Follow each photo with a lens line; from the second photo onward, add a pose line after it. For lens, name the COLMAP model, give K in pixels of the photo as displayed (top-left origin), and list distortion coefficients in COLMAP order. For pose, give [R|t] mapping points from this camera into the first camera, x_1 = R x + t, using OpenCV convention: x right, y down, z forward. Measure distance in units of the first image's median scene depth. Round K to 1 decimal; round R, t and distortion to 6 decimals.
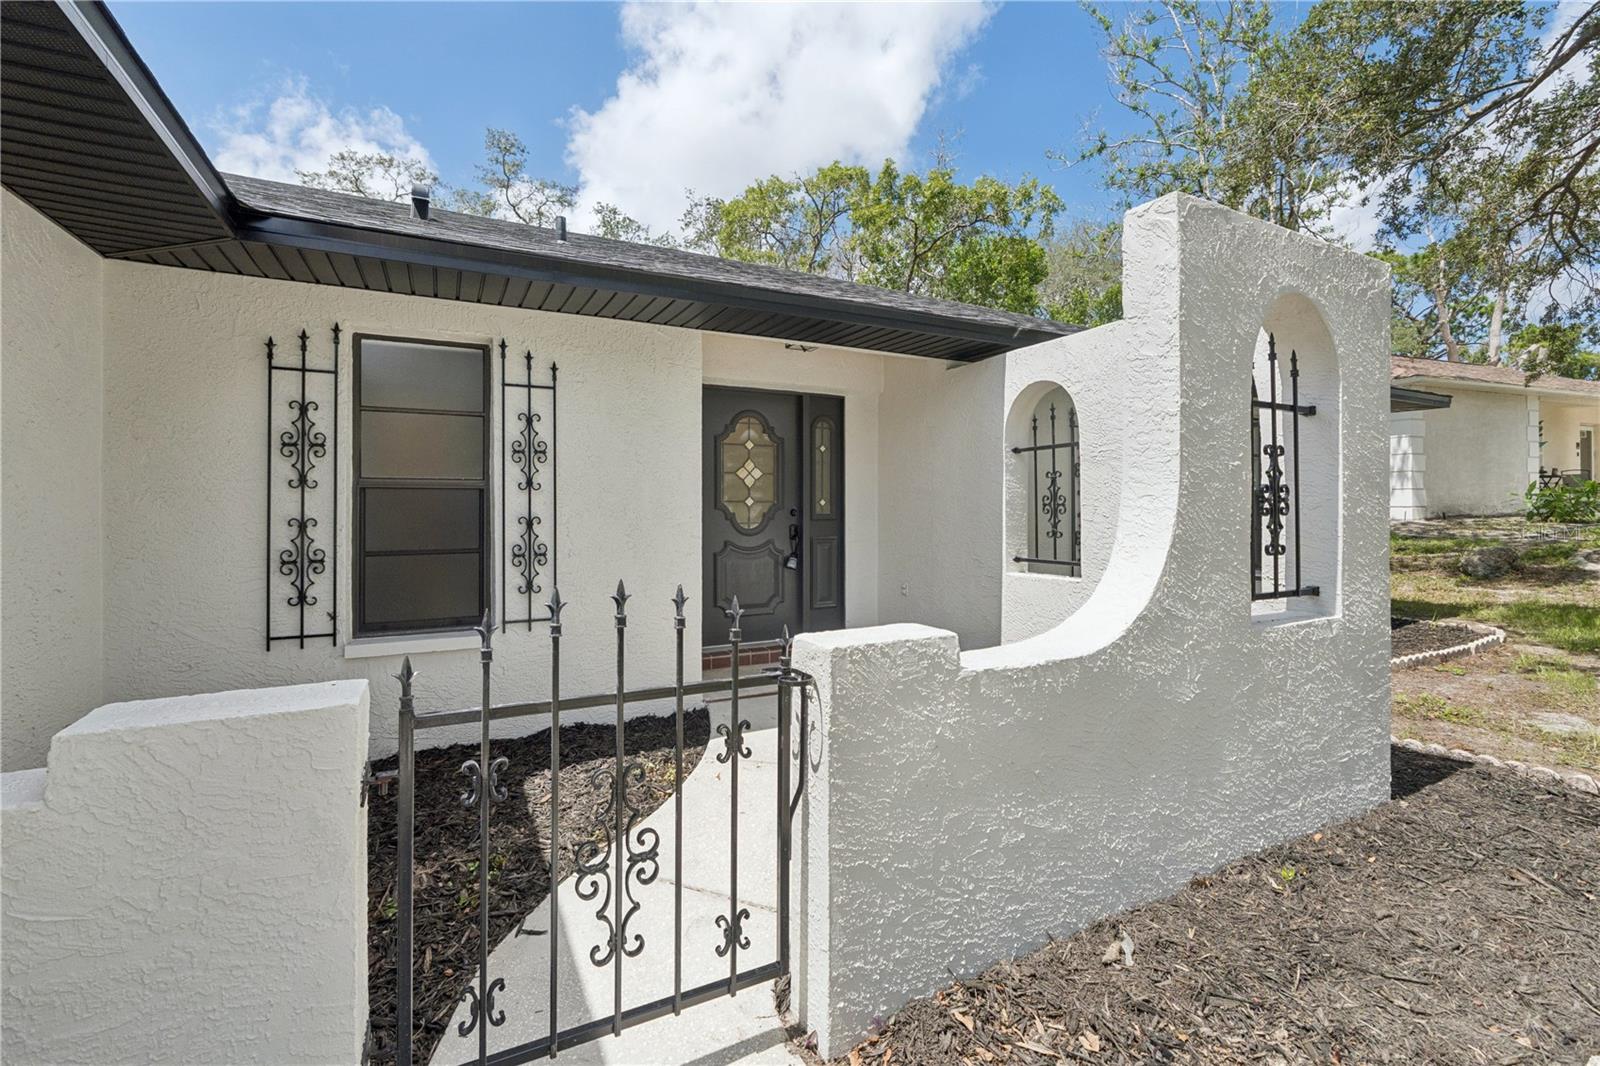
lens RADIAL K [[686.9, 0, 803.7], [0, 686.9, 506.4], [0, 0, 1]] dist [-0.002092, -0.000031]
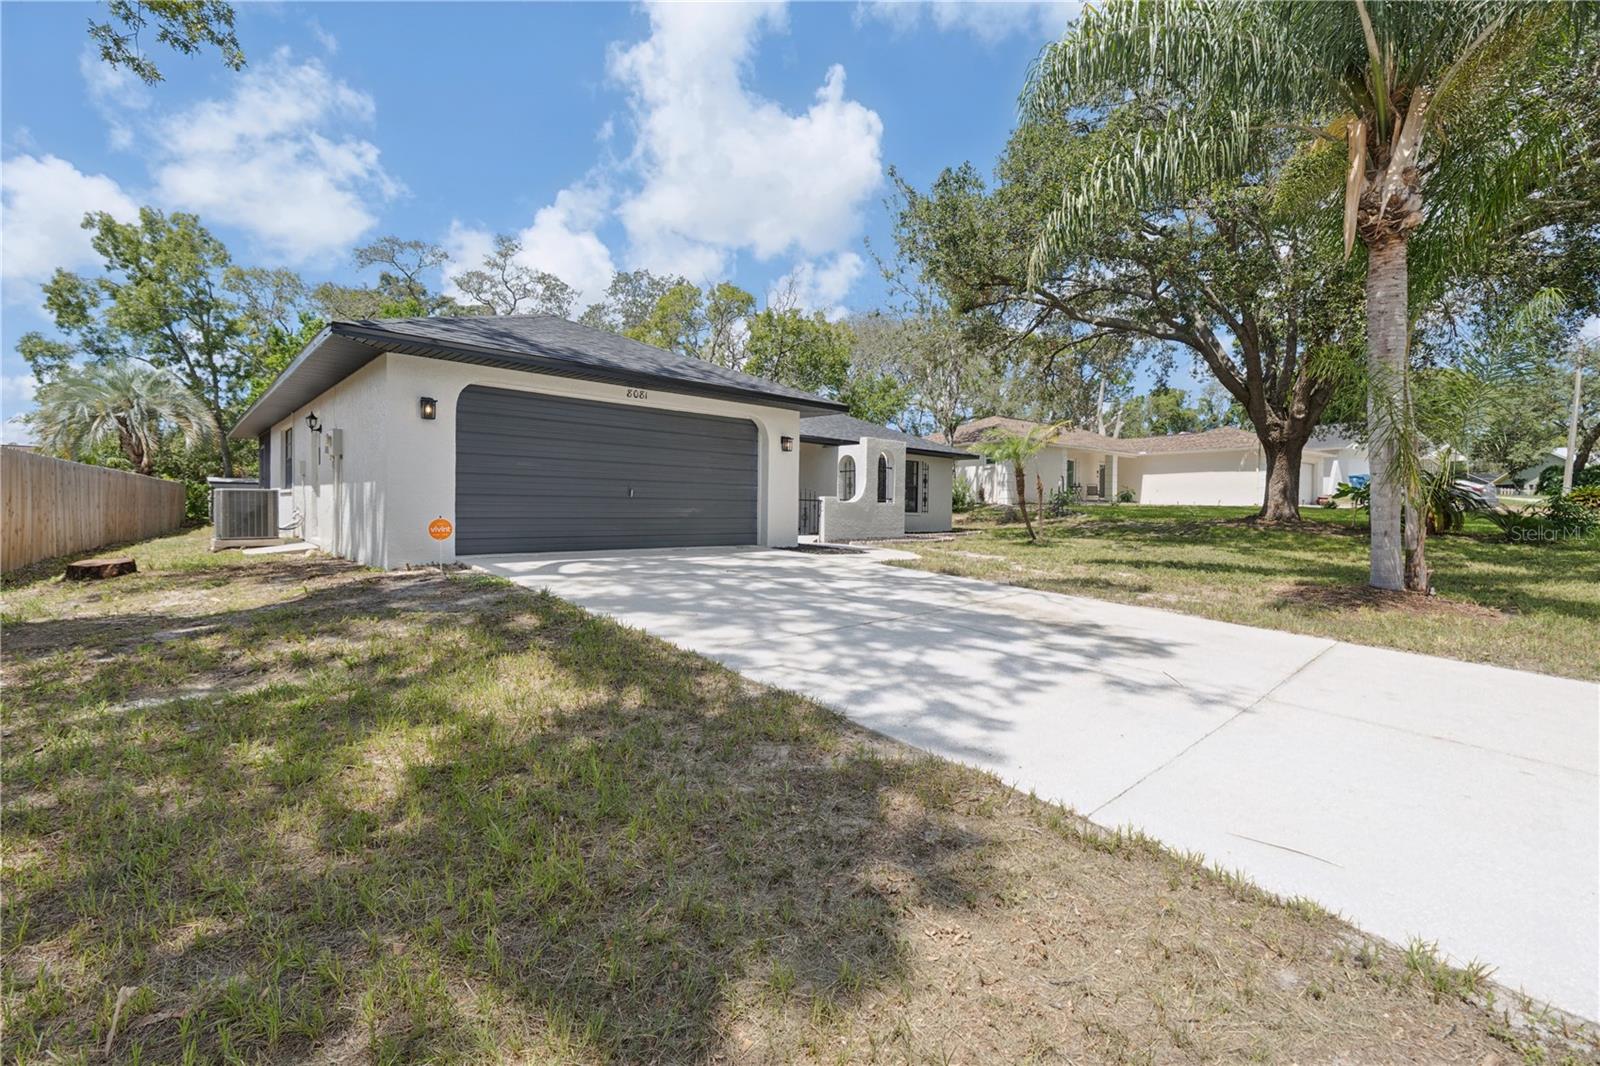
lens RADIAL K [[686.9, 0, 803.7], [0, 686.9, 506.4], [0, 0, 1]] dist [-0.002092, -0.000031]
pose [[0.963045, 0.010557, 0.269134, -1.116967], [-0.010163, 0.999944, -0.002855, 0.148476], [-0.269149, 0.000014, 0.963099, -3.193017]]
